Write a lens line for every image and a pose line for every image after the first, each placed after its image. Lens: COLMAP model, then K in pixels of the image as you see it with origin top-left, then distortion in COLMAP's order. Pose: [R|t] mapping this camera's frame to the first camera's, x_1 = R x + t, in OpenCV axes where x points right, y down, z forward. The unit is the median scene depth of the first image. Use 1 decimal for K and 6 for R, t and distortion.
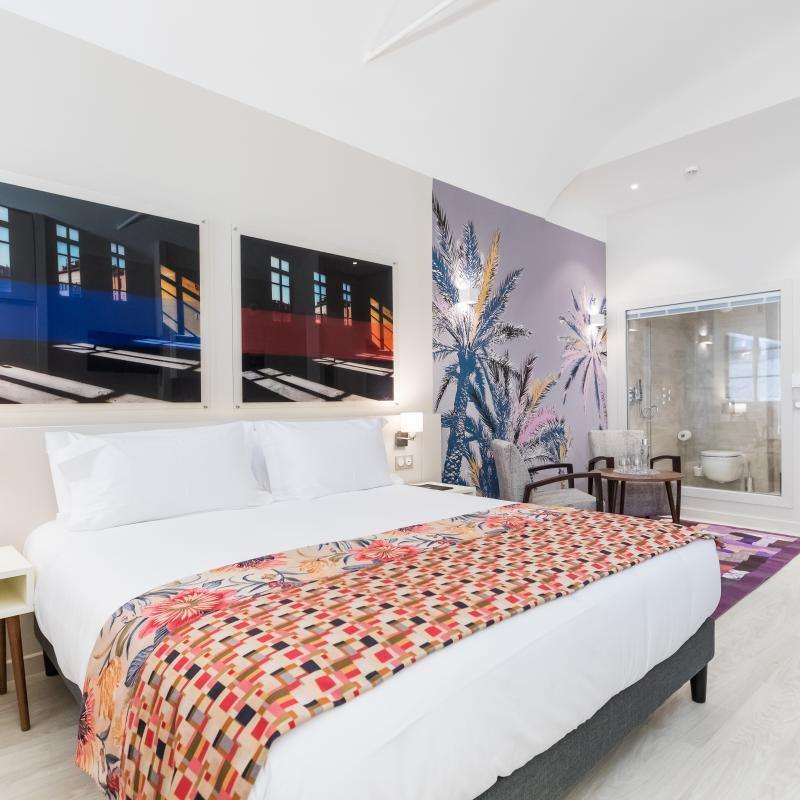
lens RADIAL K [[545.1, 0, 401.1], [0, 545.1, 400.4], [0, 0, 1]] dist [-0.004298, 0.003714]
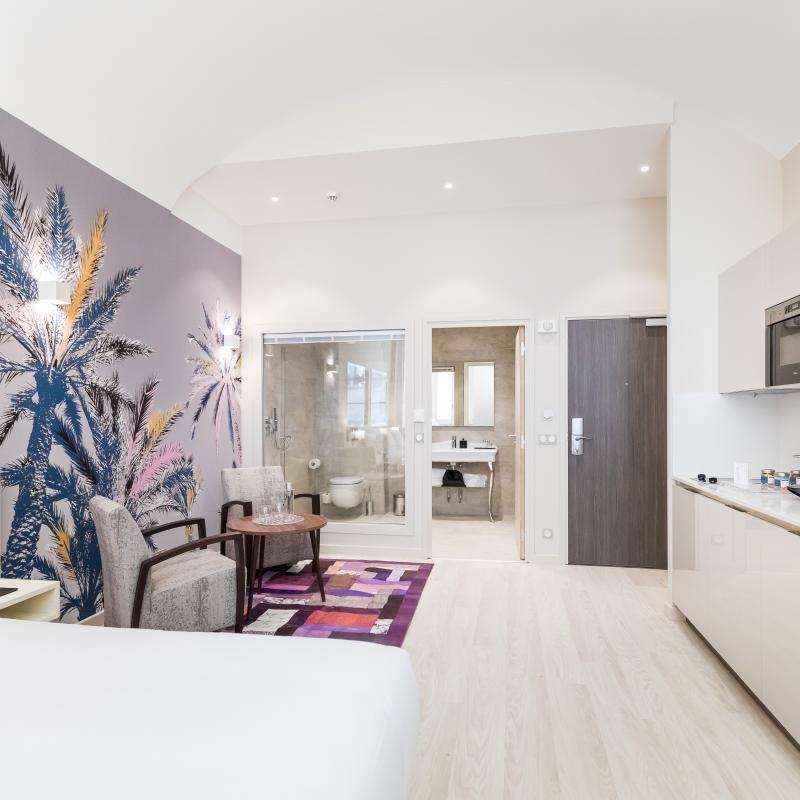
lens RADIAL K [[545.1, 0, 401.8], [0, 545.1, 404.4], [0, 0, 1]] dist [-0.004298, 0.003714]
pose [[0.786183, 0.014164, 0.617832, 0.040429], [0.001414, 0.999694, -0.024716, -0.028459], [-0.617992, 0.020305, 0.785922, 0.167286]]
